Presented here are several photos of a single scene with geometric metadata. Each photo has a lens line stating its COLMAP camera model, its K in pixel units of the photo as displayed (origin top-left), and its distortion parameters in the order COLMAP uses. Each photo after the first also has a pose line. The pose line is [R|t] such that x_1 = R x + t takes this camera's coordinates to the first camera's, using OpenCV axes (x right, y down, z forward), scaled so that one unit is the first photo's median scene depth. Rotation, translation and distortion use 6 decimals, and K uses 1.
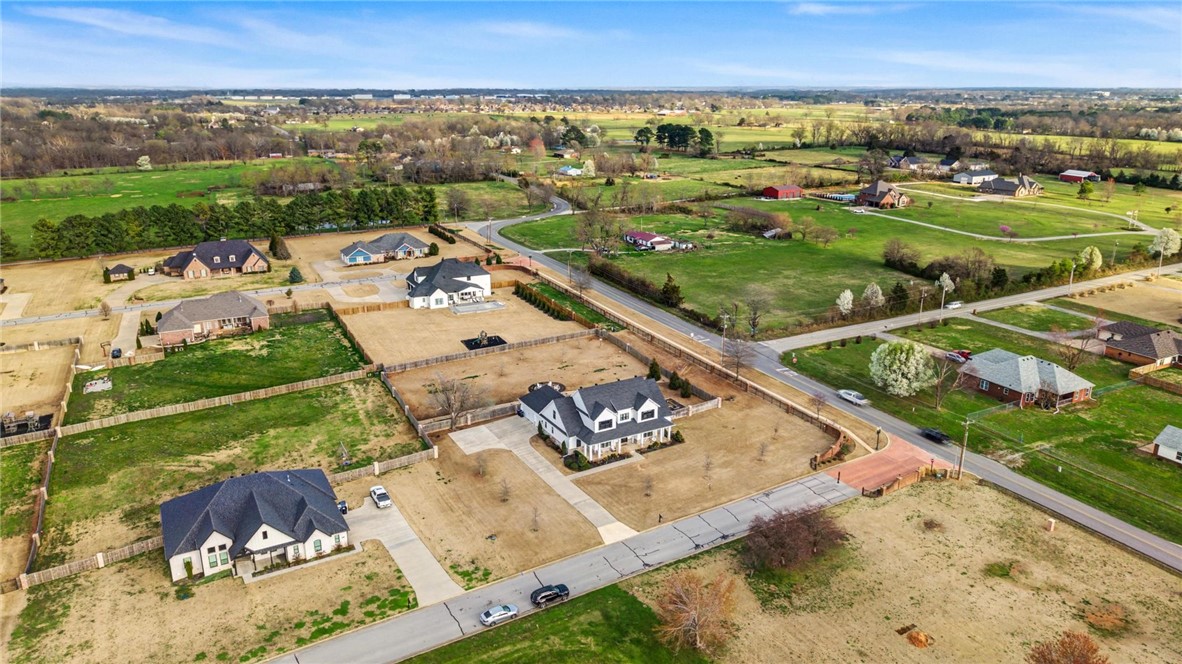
lens RADIAL K [[791.6, 0, 591.0], [0, 791.6, 332.0], [0, 0, 1]] dist [0.058878, -0.082288]
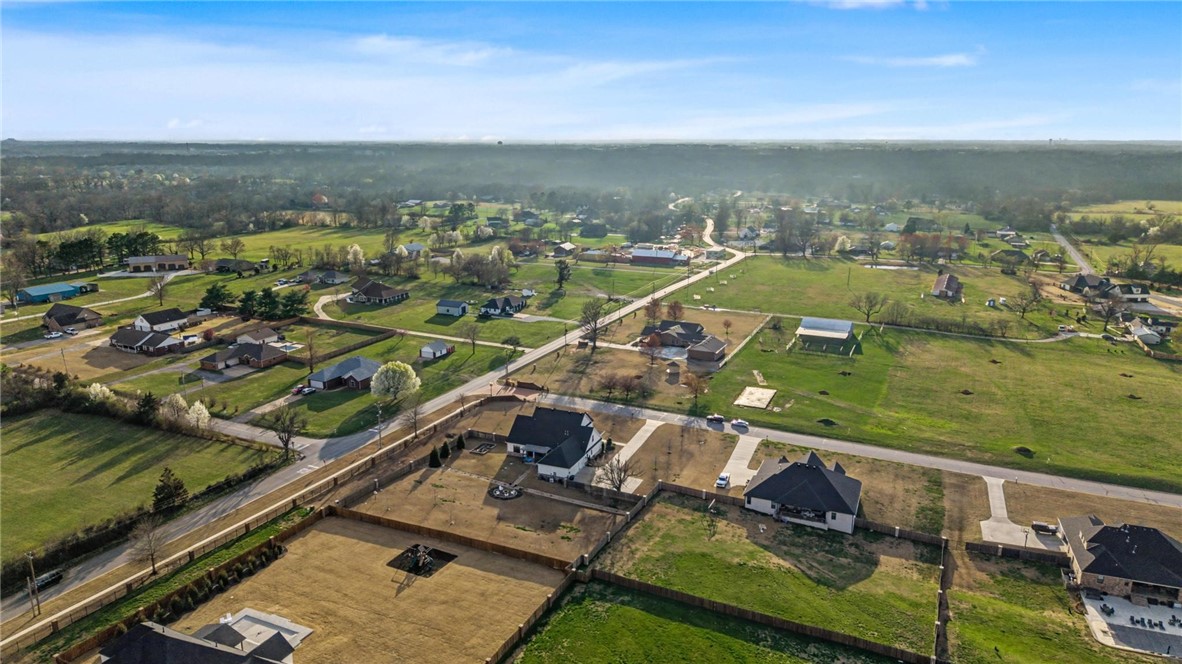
lens RADIAL K [[791.6, 0, 591.0], [0, 791.6, 332.0], [0, 0, 1]] dist [0.058878, -0.082288]
pose [[-0.602001, -0.194582, 0.774424, -0.846128], [0.233853, 0.884366, 0.403992, -0.486736], [-0.763484, 0.424305, -0.486886, 1.260113]]
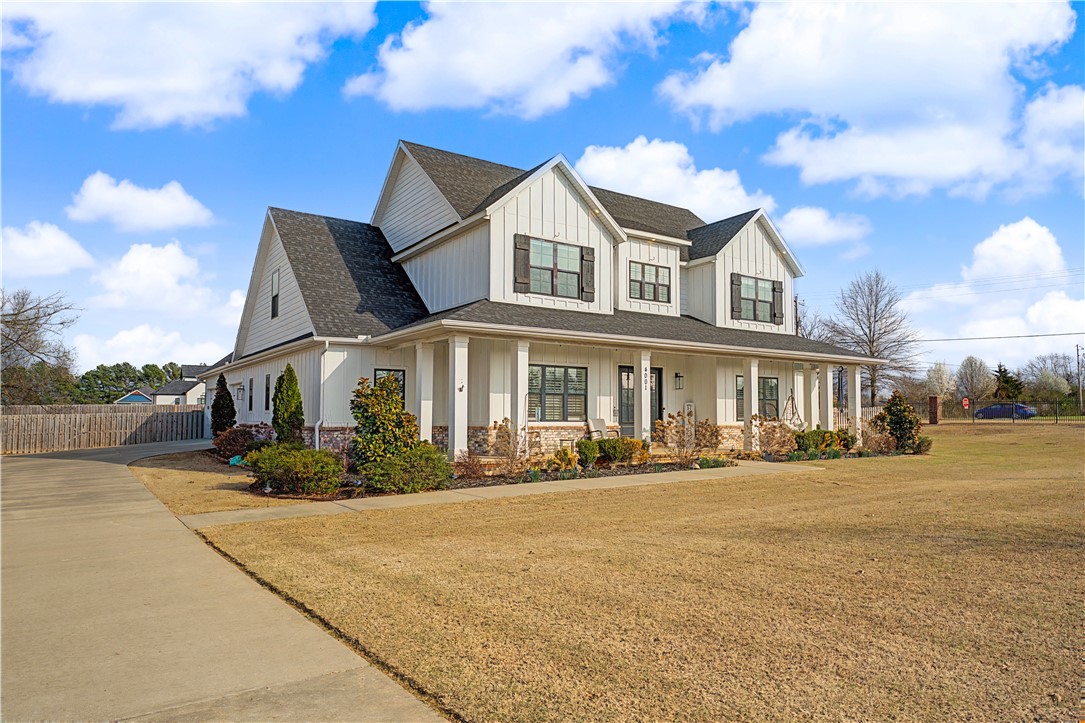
lens RADIAL K [[692.5, 0, 545.9], [0, 692.5, 385.9], [0, 0, 1]] dist [-0.036540, 0.000354]
pose [[0.996573, 0.005295, 0.082543, 0.003702], [0.023060, 0.940596, -0.338743, 0.144446], [-0.079434, 0.339486, 0.937251, 0.673137]]
